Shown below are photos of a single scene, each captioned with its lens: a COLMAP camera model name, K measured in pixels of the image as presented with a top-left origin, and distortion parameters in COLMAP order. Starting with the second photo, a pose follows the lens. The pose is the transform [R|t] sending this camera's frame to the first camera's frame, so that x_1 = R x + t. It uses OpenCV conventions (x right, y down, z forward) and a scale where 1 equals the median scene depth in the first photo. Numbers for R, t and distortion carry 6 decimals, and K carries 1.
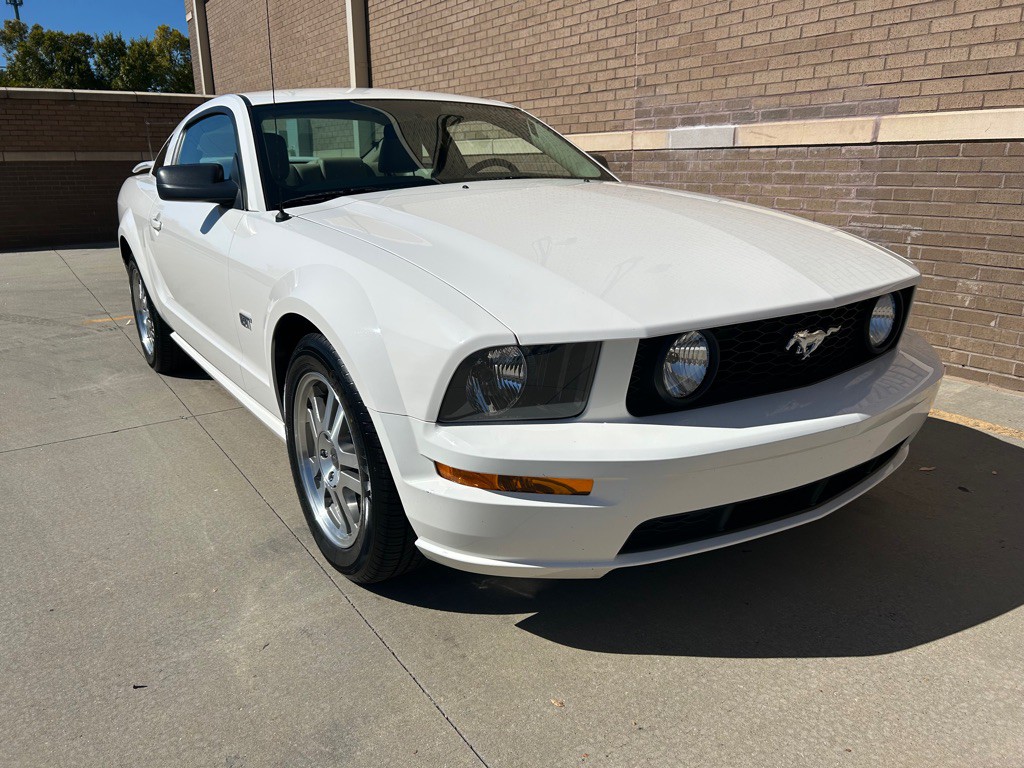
lens RADIAL K [[772.5, 0, 512.5], [0, 772.5, 387.7], [0, 0, 1]] dist [0.044845, -0.049147]
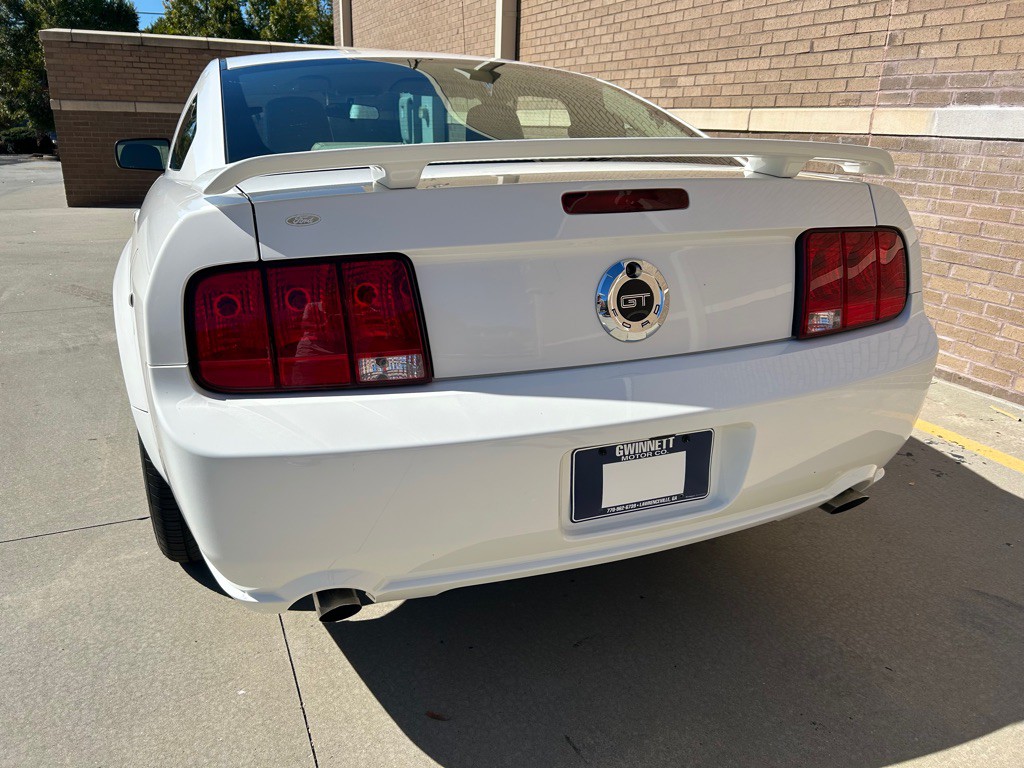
lens RADIAL K [[772.5, 0, 502.4], [0, 772.5, 391.0], [0, 0, 1]] dist [0.044845, -0.049147]
pose [[0.983748, 0.090044, -0.155345, -0.050023], [-0.081942, 0.994959, 0.057807, -0.081700], [0.159767, -0.044139, 0.986167, 0.215987]]
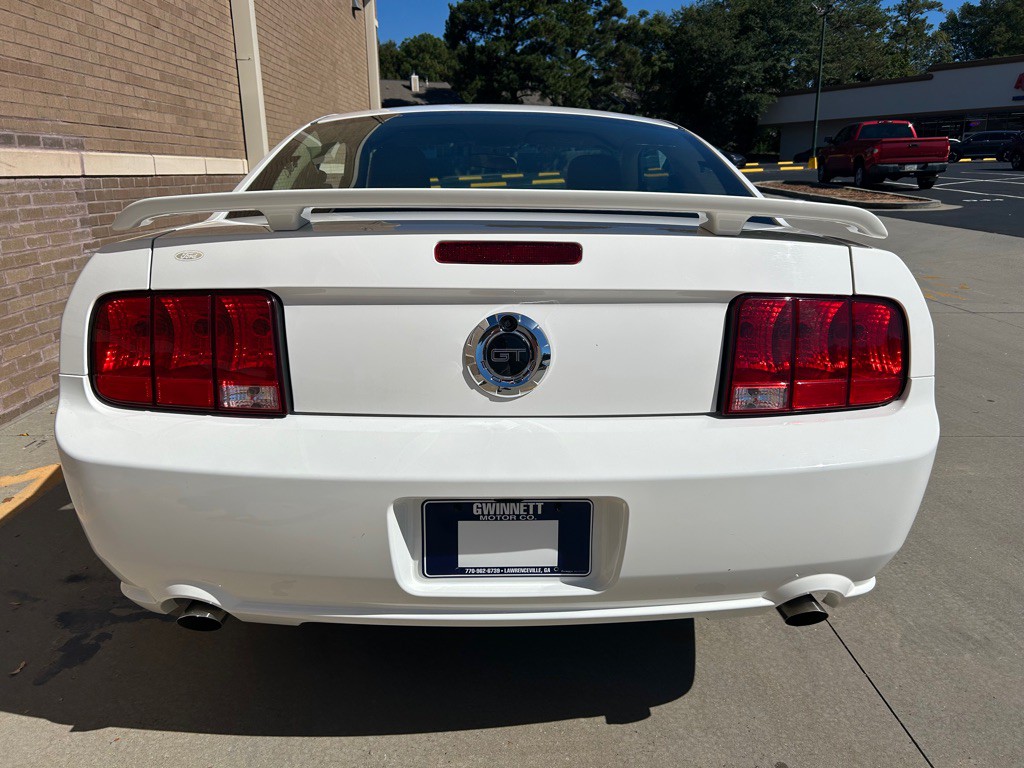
lens RADIAL K [[772.5, 0, 516.9], [0, 772.5, 383.3], [0, 0, 1]] dist [0.044845, -0.049147]
pose [[-0.850452, -0.122726, 0.511536, -0.475698], [0.163308, 0.862768, 0.478499, -0.358466], [-0.500062, 0.490479, -0.713701, 1.192014]]
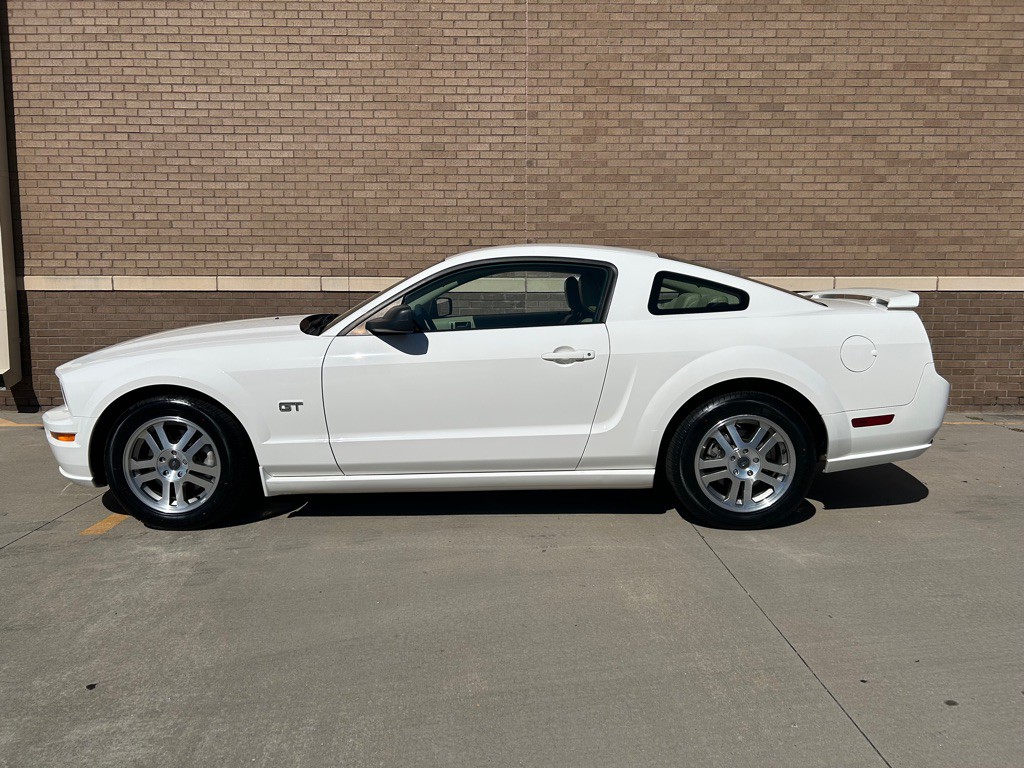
lens RADIAL K [[772.5, 0, 506.4], [0, 772.5, 390.9], [0, 0, 1]] dist [0.044845, -0.049147]
pose [[0.533353, -0.088210, 0.841281, -0.975449], [0.230417, 0.972090, -0.044154, -0.097726], [-0.813905, 0.217396, 0.538792, 0.375368]]
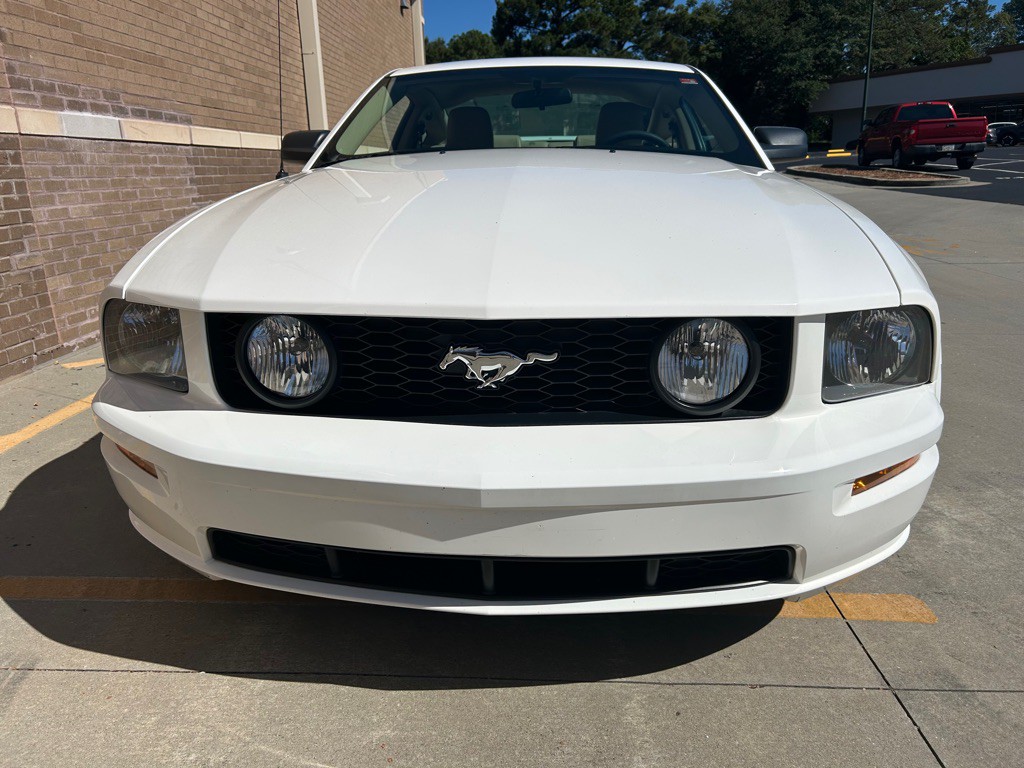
lens RADIAL K [[772.5, 0, 511.3], [0, 772.5, 388.9], [0, 0, 1]] dist [0.044845, -0.049147]
pose [[-0.812776, -0.130147, 0.567853, -0.630402], [0.195066, 0.857667, 0.475770, -0.361807], [-0.548949, 0.497463, -0.671703, 1.358355]]
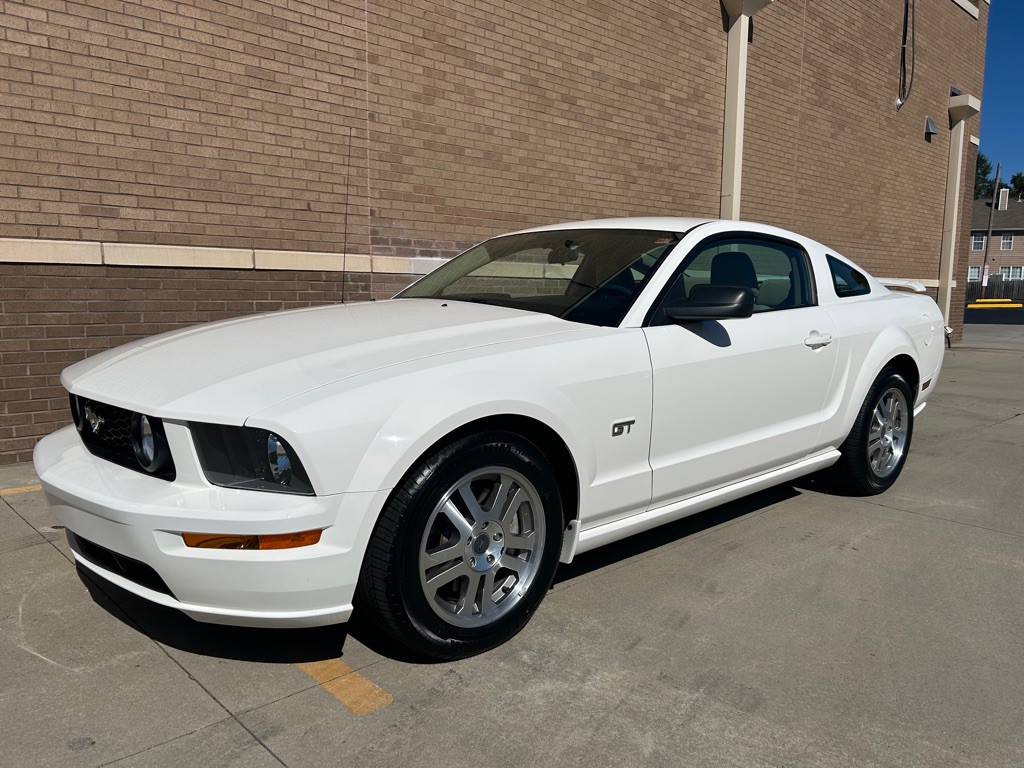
lens RADIAL K [[772.5, 0, 512.4], [0, 772.5, 390.2], [0, 0, 1]] dist [0.044845, -0.049147]
pose [[-0.184637, -0.117081, 0.975808, -0.958374], [0.268444, 0.949116, 0.164672, -0.279892], [-0.945435, 0.292354, -0.143813, 1.033729]]
